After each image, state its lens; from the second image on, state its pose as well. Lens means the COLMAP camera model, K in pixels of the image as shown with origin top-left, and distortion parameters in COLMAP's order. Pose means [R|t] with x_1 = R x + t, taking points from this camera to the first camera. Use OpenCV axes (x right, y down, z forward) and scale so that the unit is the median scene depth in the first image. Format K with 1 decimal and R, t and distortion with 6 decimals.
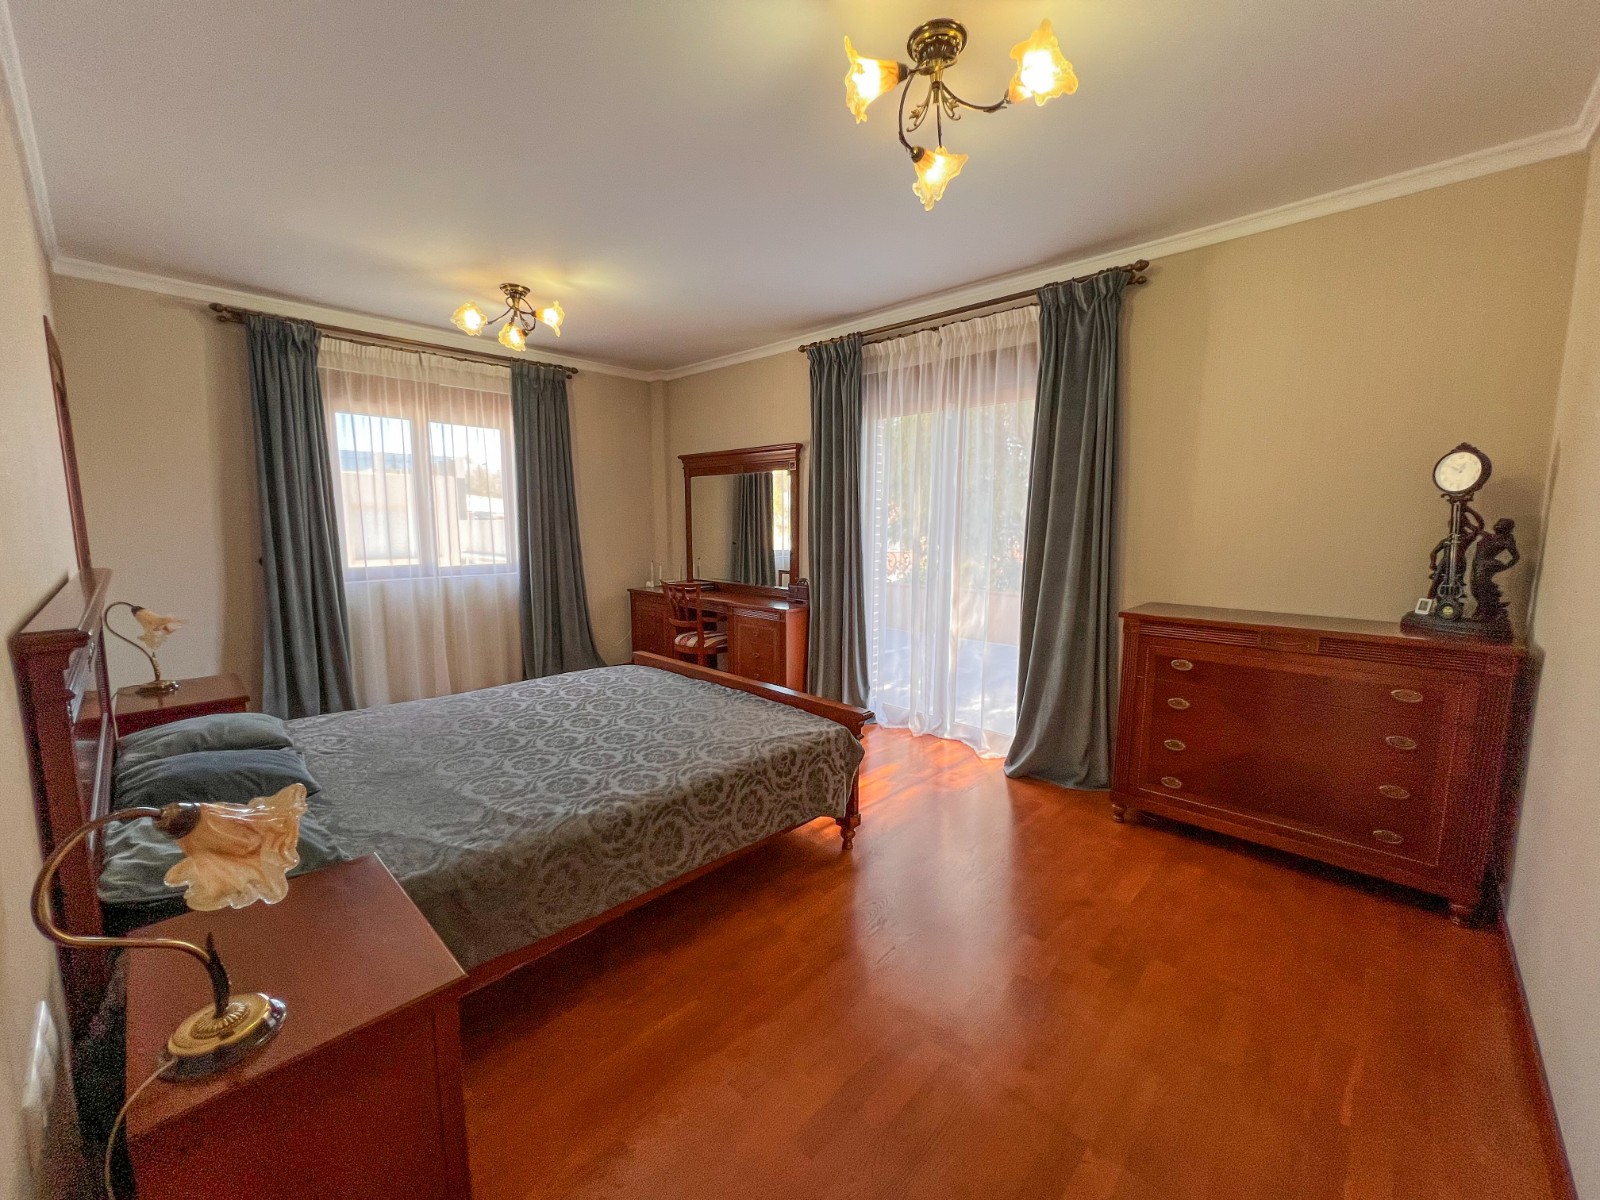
lens RADIAL K [[636.9, 0, 795.6], [0, 636.9, 603.8], [0, 0, 1]] dist [-0.000631, -0.000315]
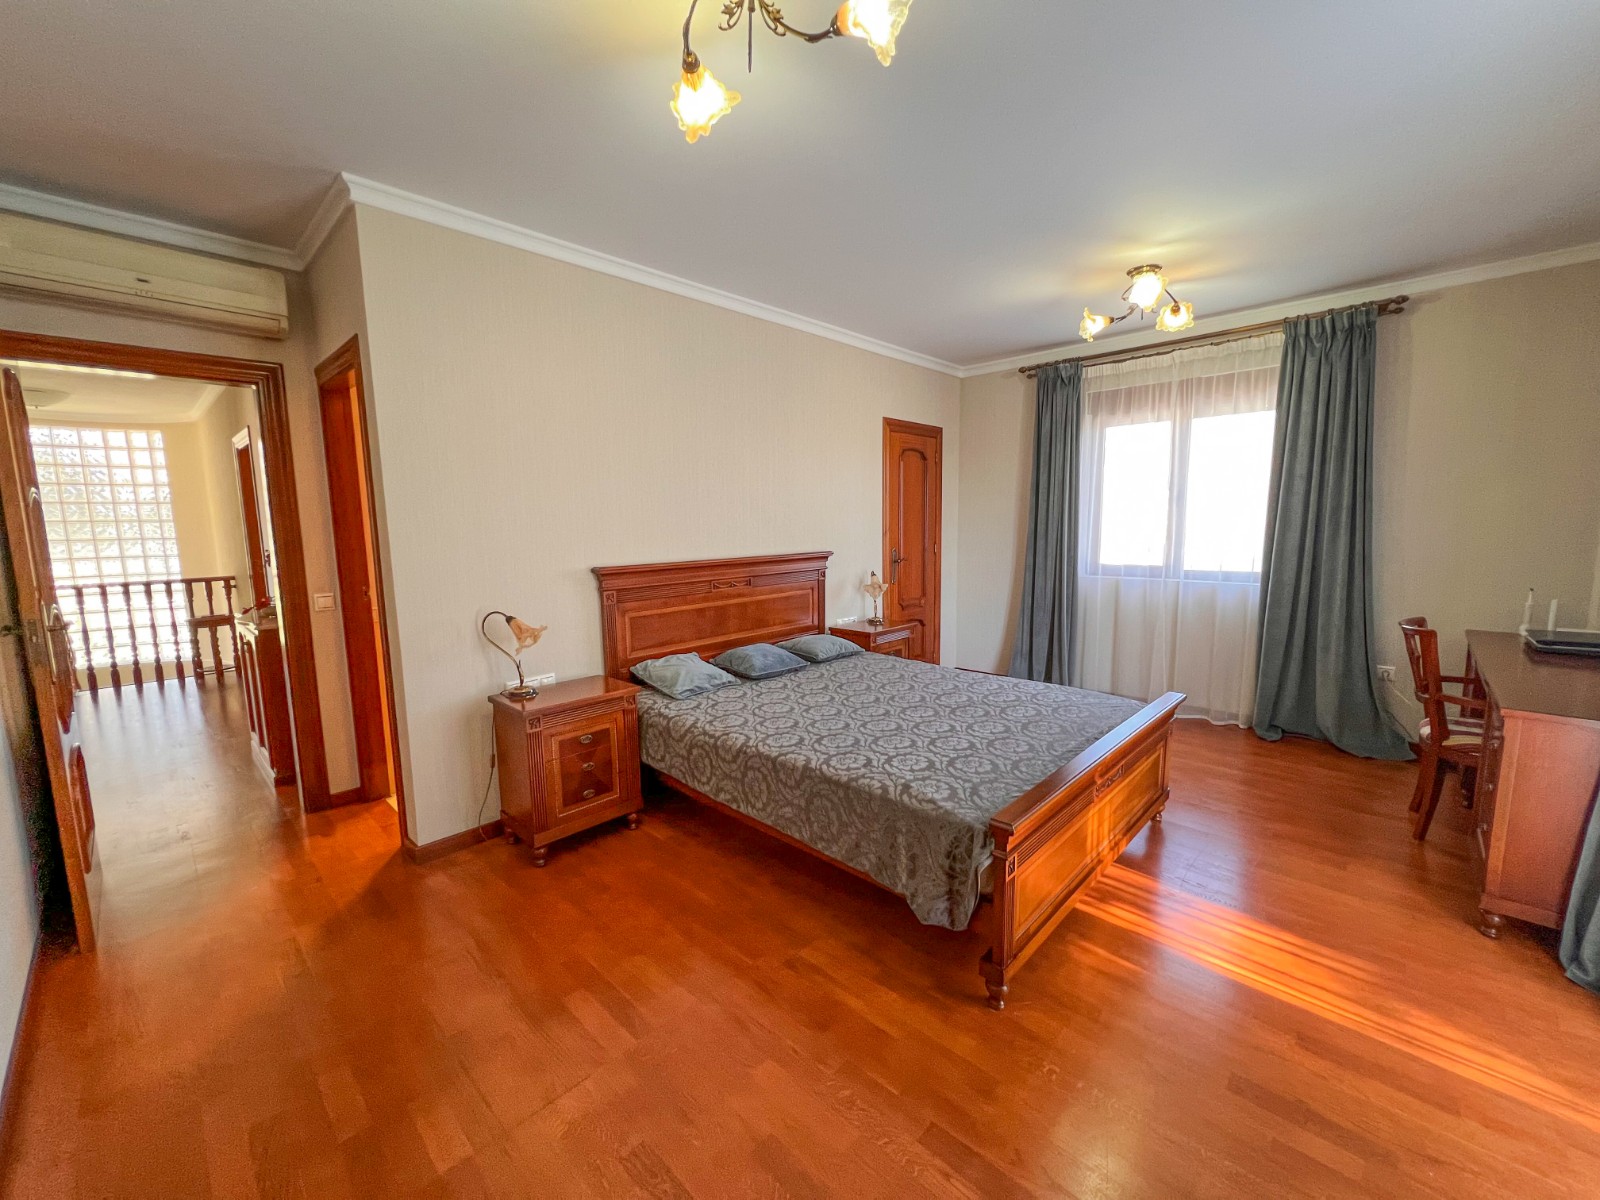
lens RADIAL K [[636.9, 0, 795.6], [0, 636.9, 603.8], [0, 0, 1]] dist [-0.000631, -0.000315]
pose [[0.001713, 0.126100, -0.992016, 0.448261], [-0.113508, 0.985631, 0.125093, -0.067108], [0.993536, 0.112387, 0.016001, 0.458585]]
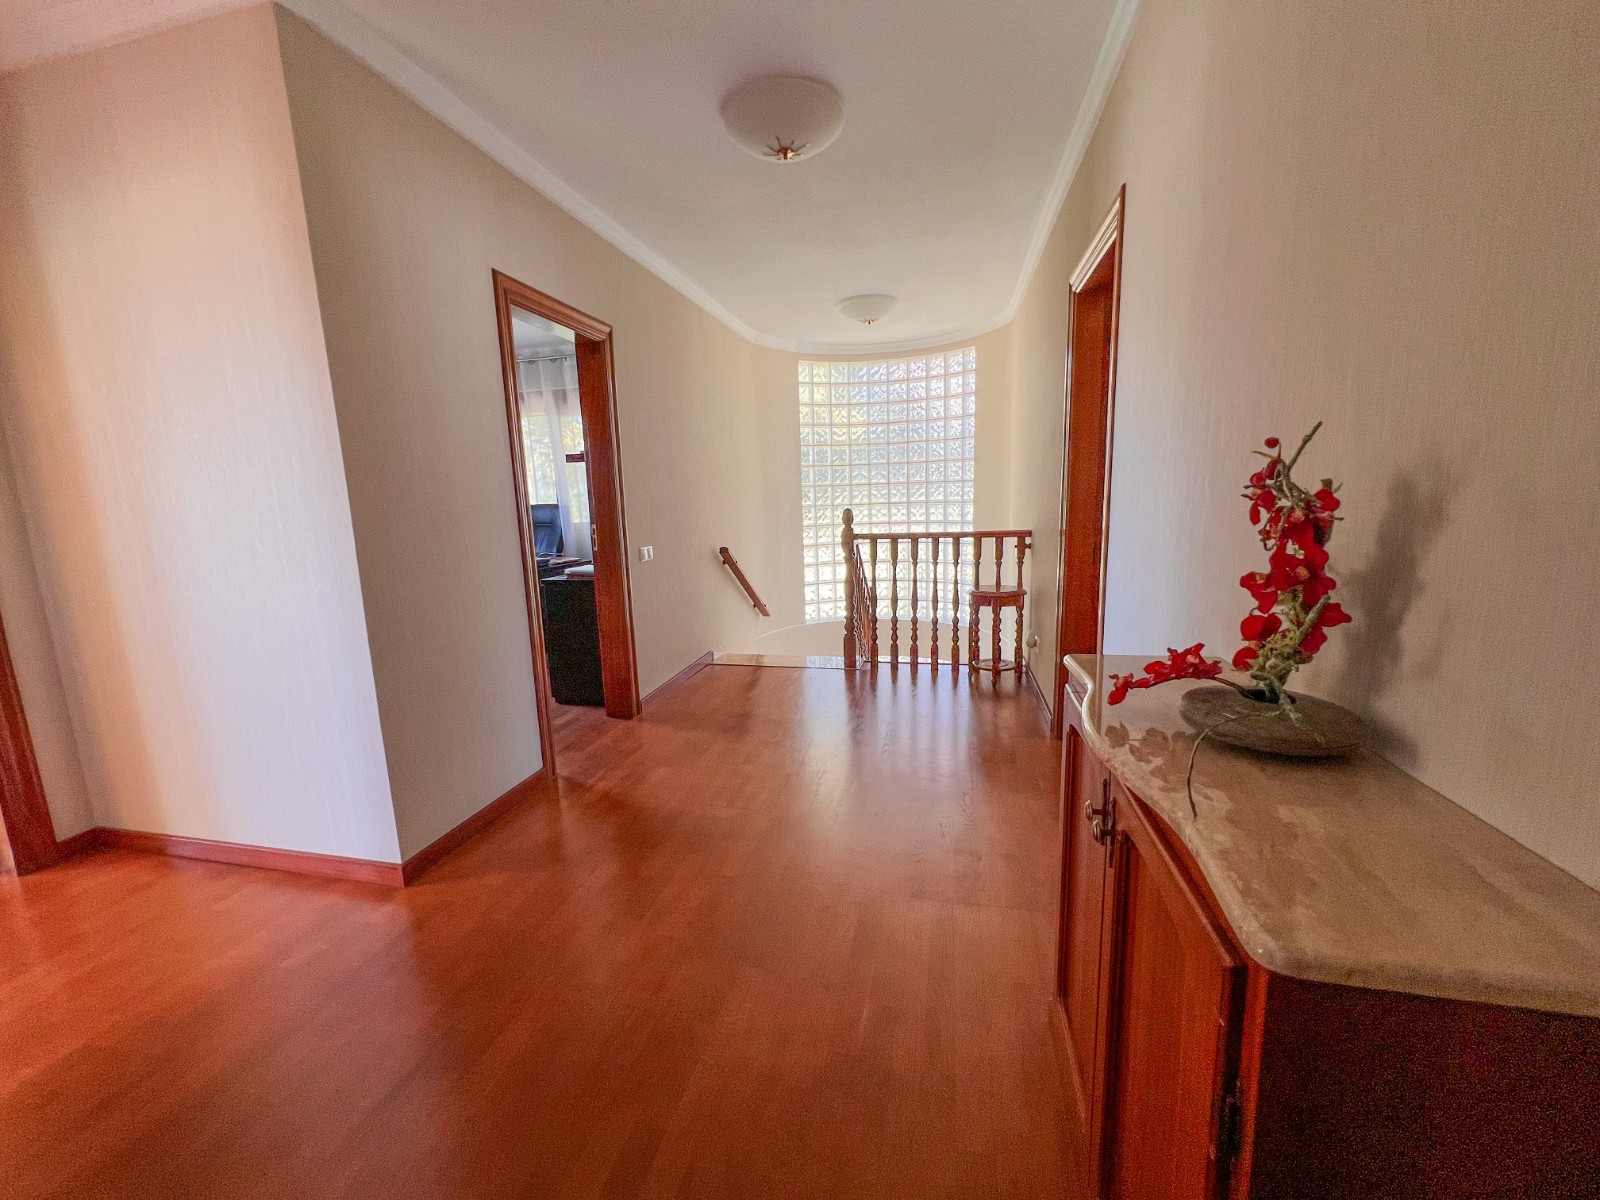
lens RADIAL K [[636.9, 0, 795.6], [0, 636.9, 603.8], [0, 0, 1]] dist [-0.000631, -0.000315]
pose [[-0.866039, 0.108811, -0.487993, 0.304594], [-0.032218, 0.961857, 0.271649, -0.040779], [0.498938, 0.250981, -0.829499, 0.326512]]
